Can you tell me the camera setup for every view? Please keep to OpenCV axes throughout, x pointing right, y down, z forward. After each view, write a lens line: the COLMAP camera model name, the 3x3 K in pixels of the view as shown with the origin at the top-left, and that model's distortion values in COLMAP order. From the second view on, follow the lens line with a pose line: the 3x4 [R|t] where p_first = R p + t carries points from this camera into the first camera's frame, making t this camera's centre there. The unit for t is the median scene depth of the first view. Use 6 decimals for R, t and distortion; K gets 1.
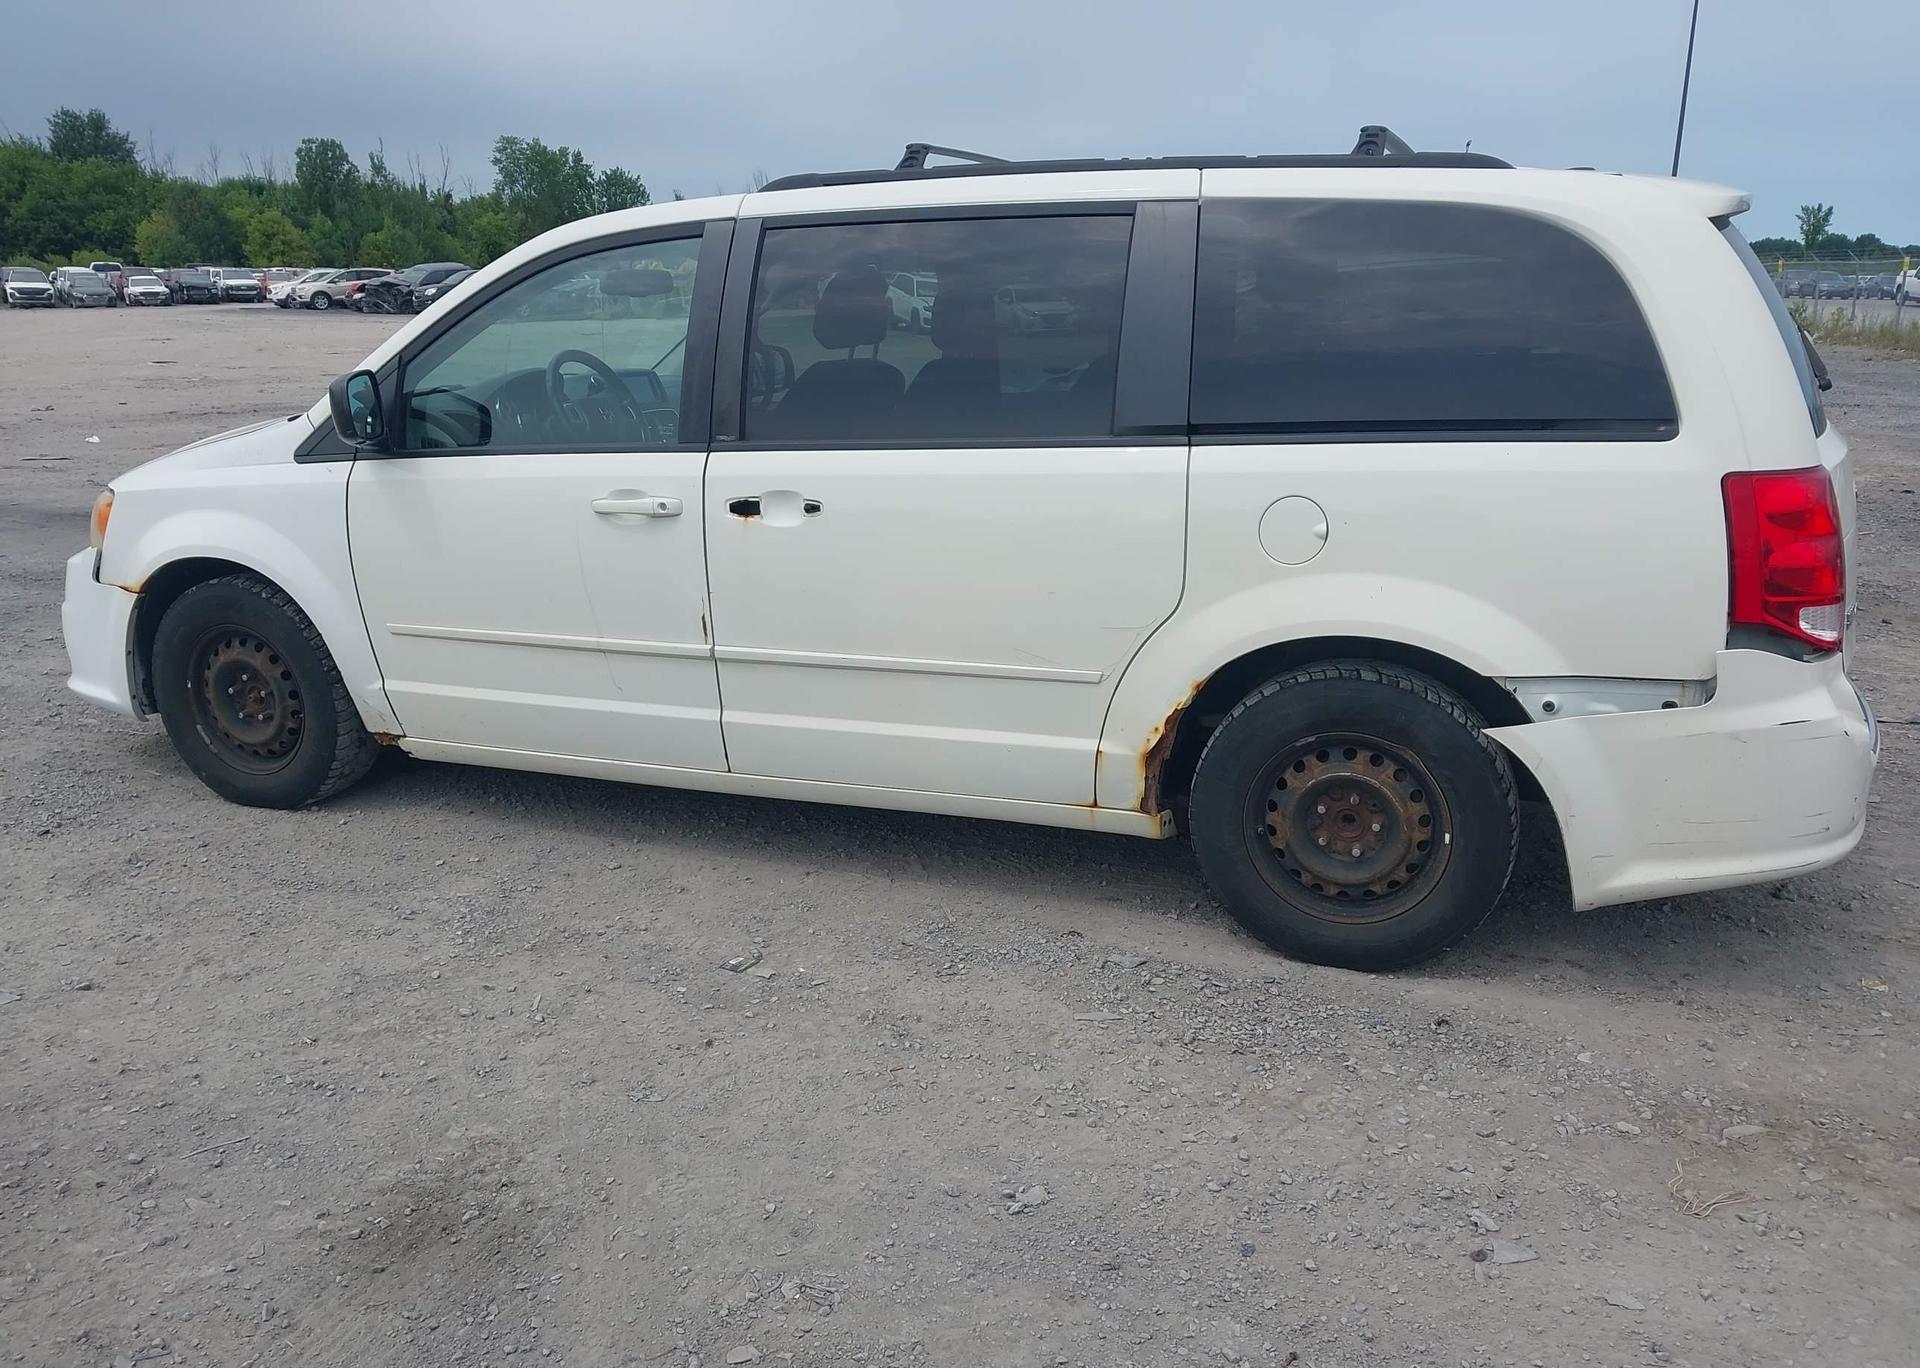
lens RADIAL K [[1473.7, 0, 967.2], [0, 1473.7, 752.3], [0, 0, 1]] dist [0.110979, -0.234151]
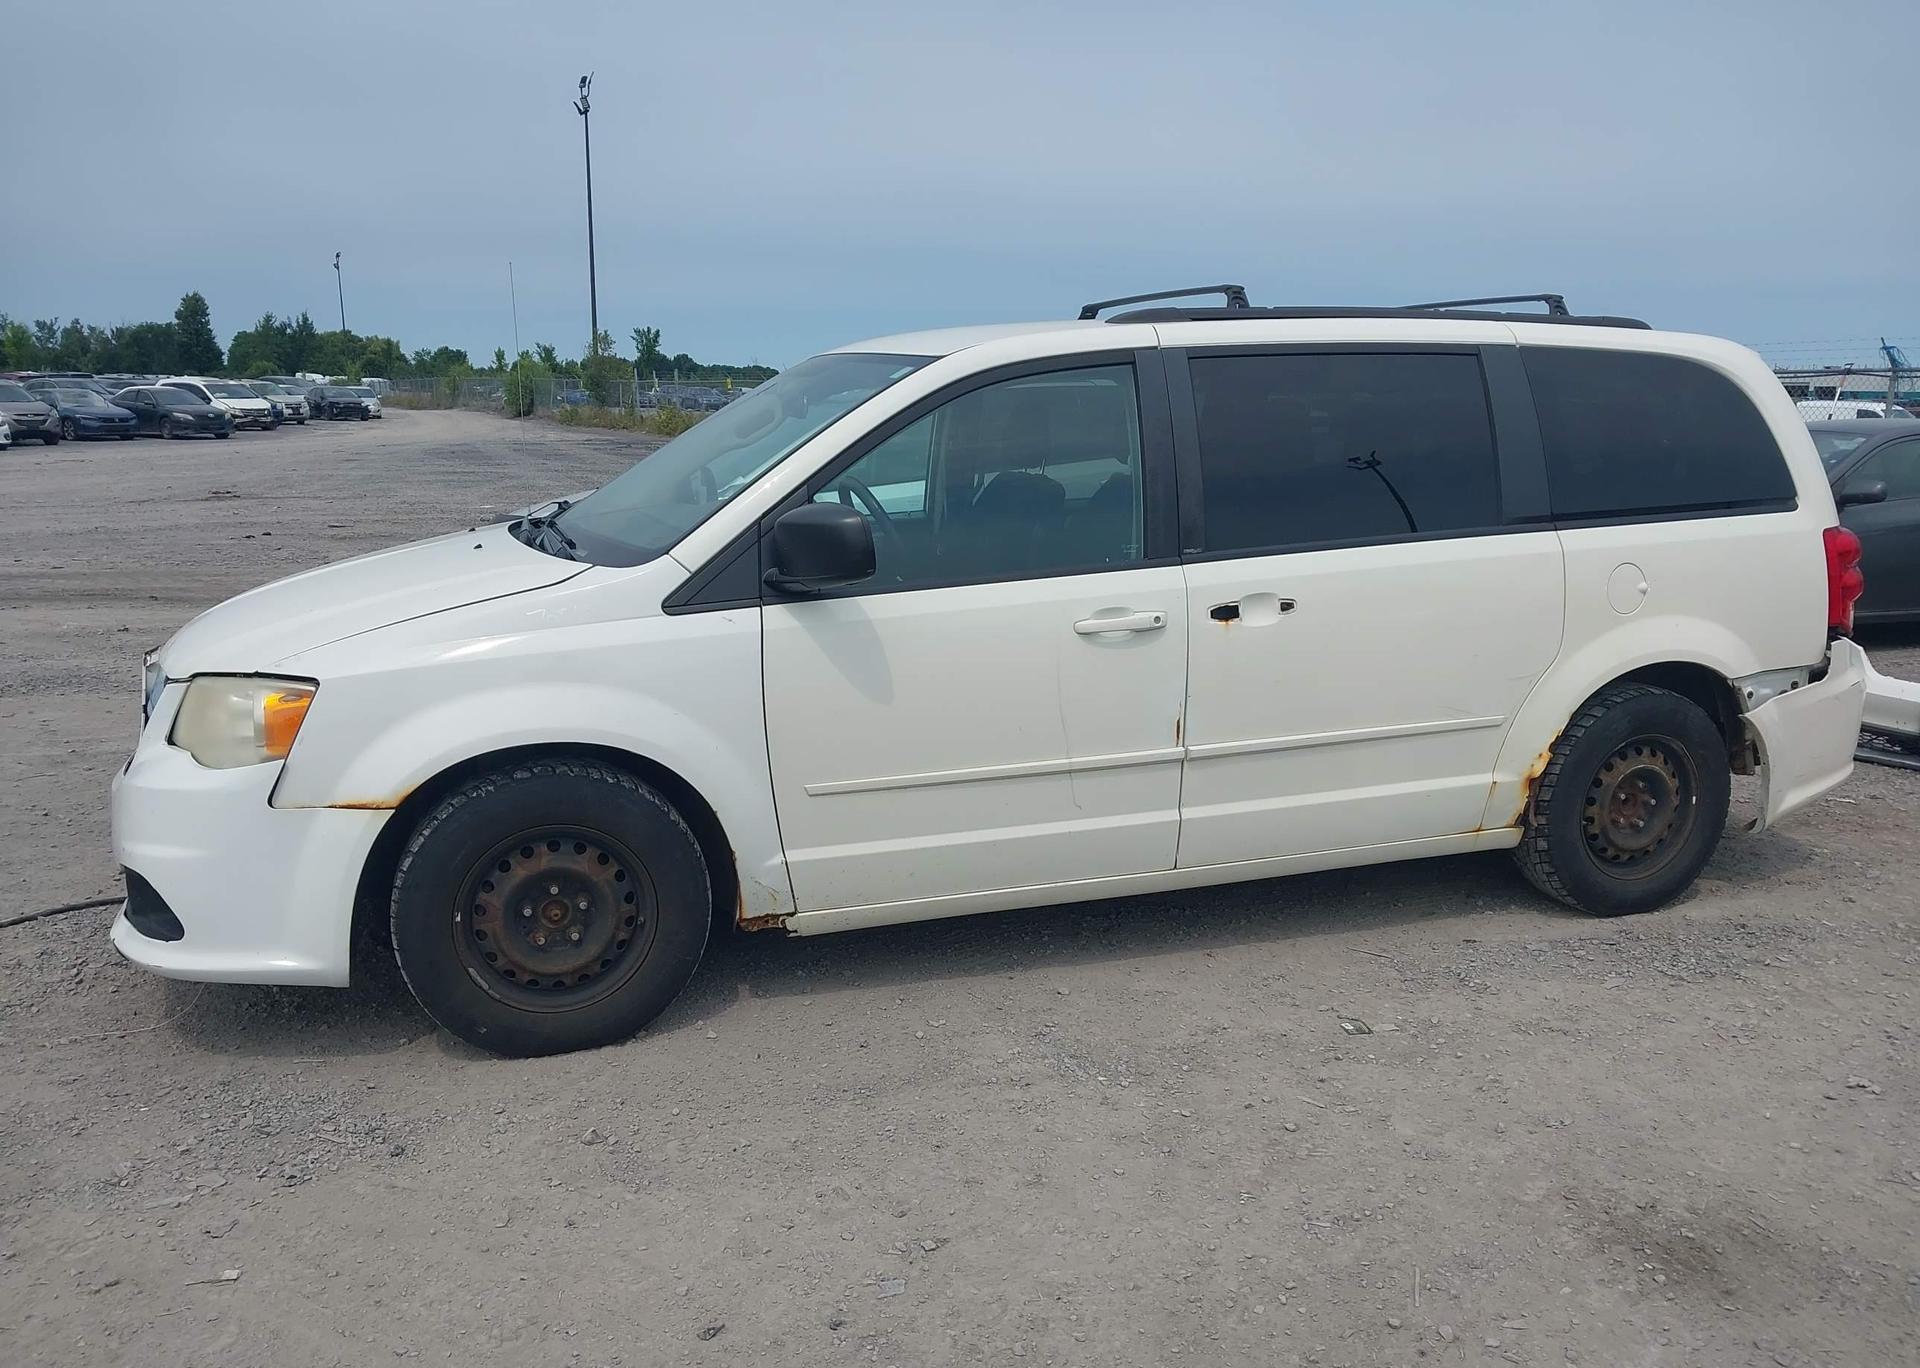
lens RADIAL K [[1473.7, 0, 967.2], [0, 1473.7, 752.3], [0, 0, 1]] dist [0.110979, -0.234151]
pose [[0.770437, -0.141068, 0.621713, -0.982351], [0.183590, 0.982993, -0.004464, -0.096828], [-0.610510, 0.117579, 0.783233, 0.294579]]
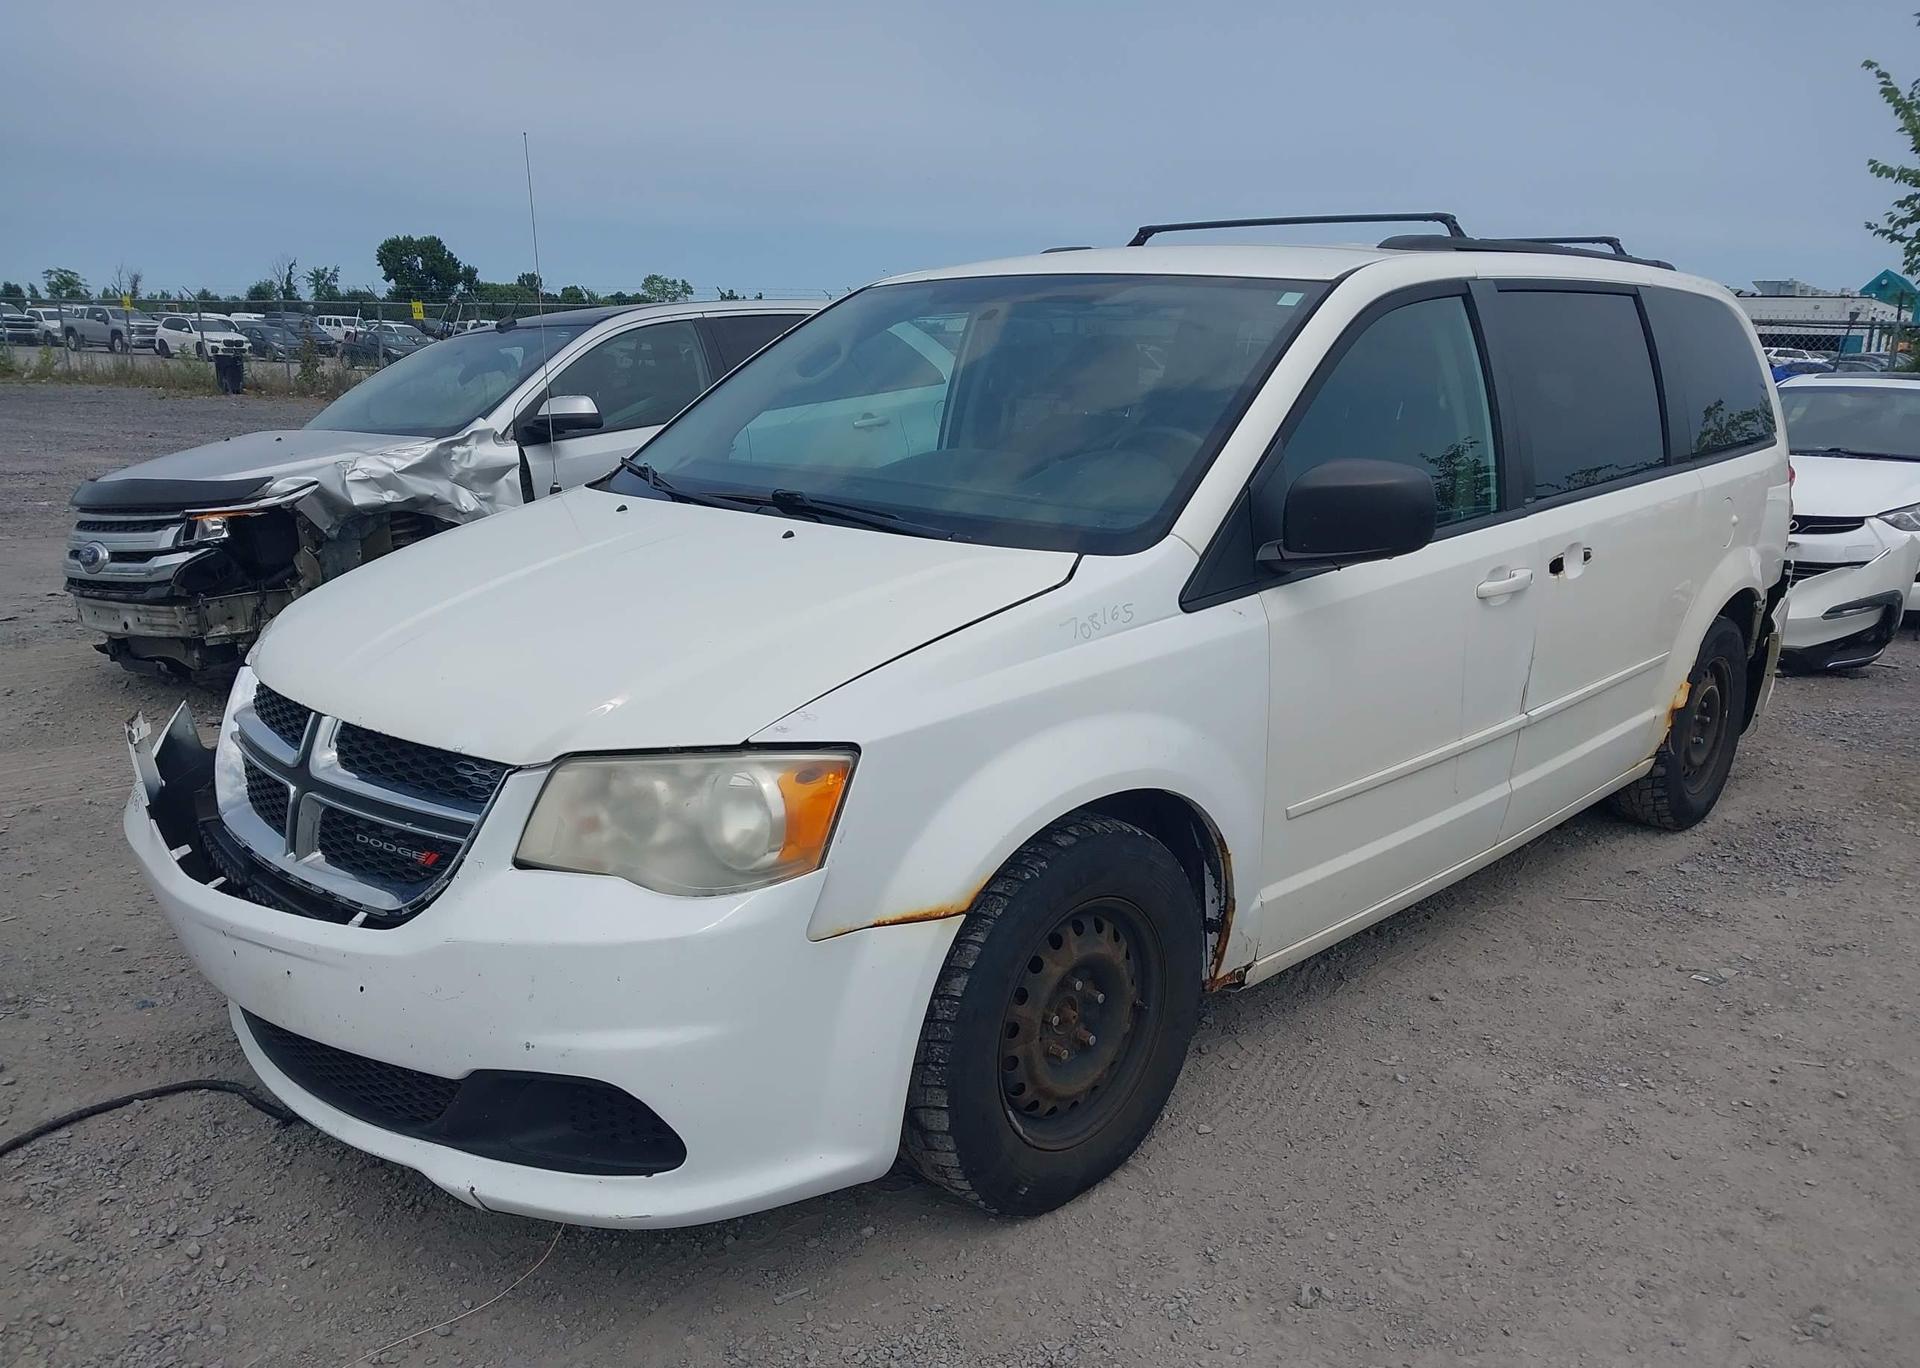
lens RADIAL K [[1516.4, 0, 981.1], [0, 1516.4, 754.7], [0, 0, 1]] dist [0.006108, -0.003078]
pose [[0.393443, -0.234424, 0.888959, -1.256302], [0.255844, 0.956666, 0.139045, -0.288716], [-0.883033, 0.172729, 0.436370, 0.930867]]
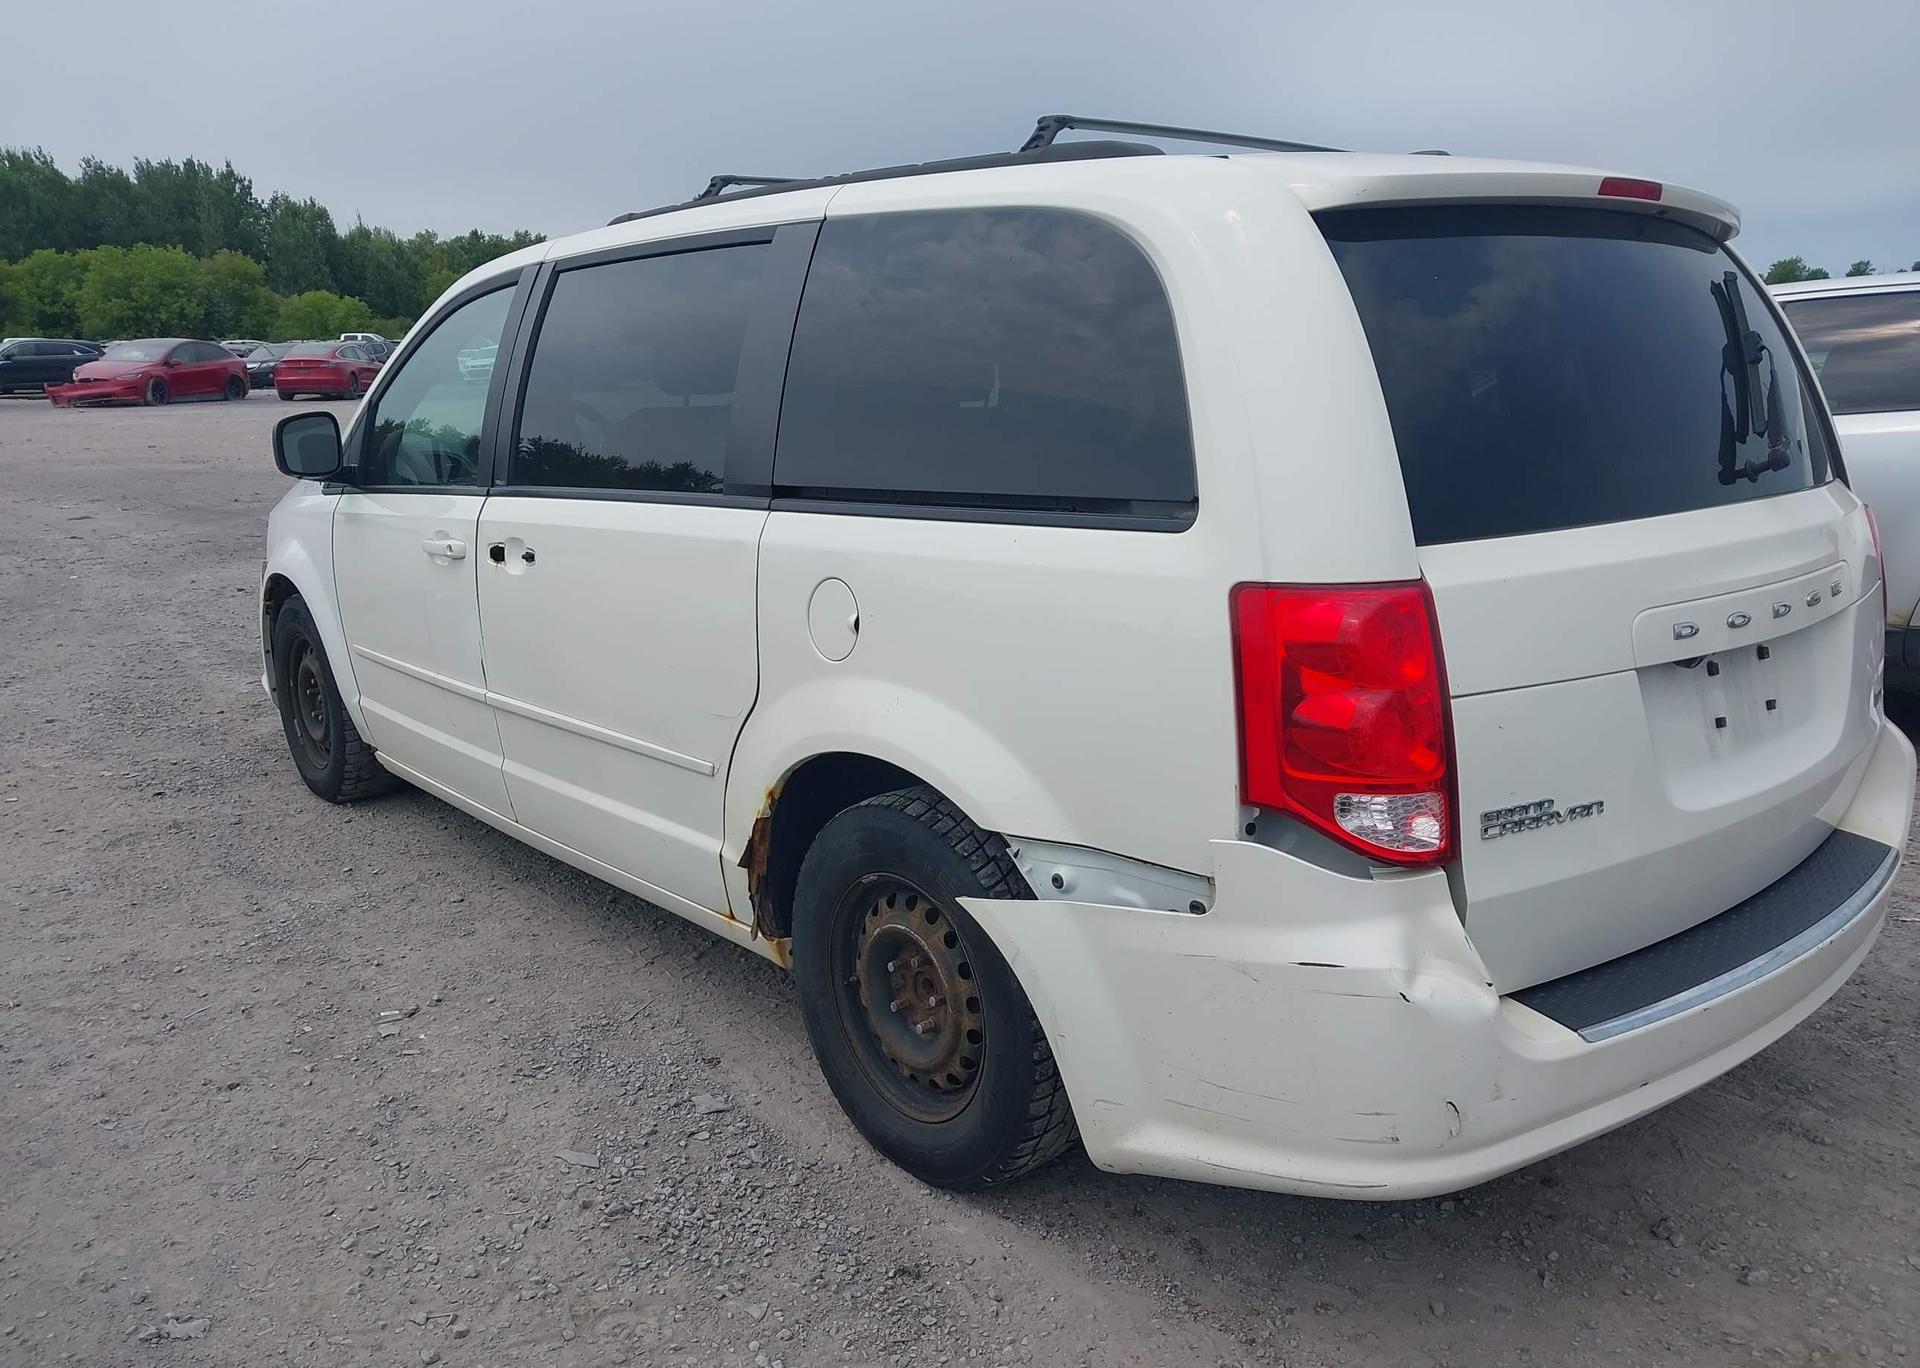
lens RADIAL K [[1516.4, 0, 981.1], [0, 1516.4, 754.7], [0, 0, 1]] dist [0.006108, -0.003078]
pose [[0.870851, 0.116116, -0.477635, 0.625810], [-0.127649, 0.991784, 0.008371, -0.083881], [0.474683, 0.053680, 0.878518, 0.286515]]
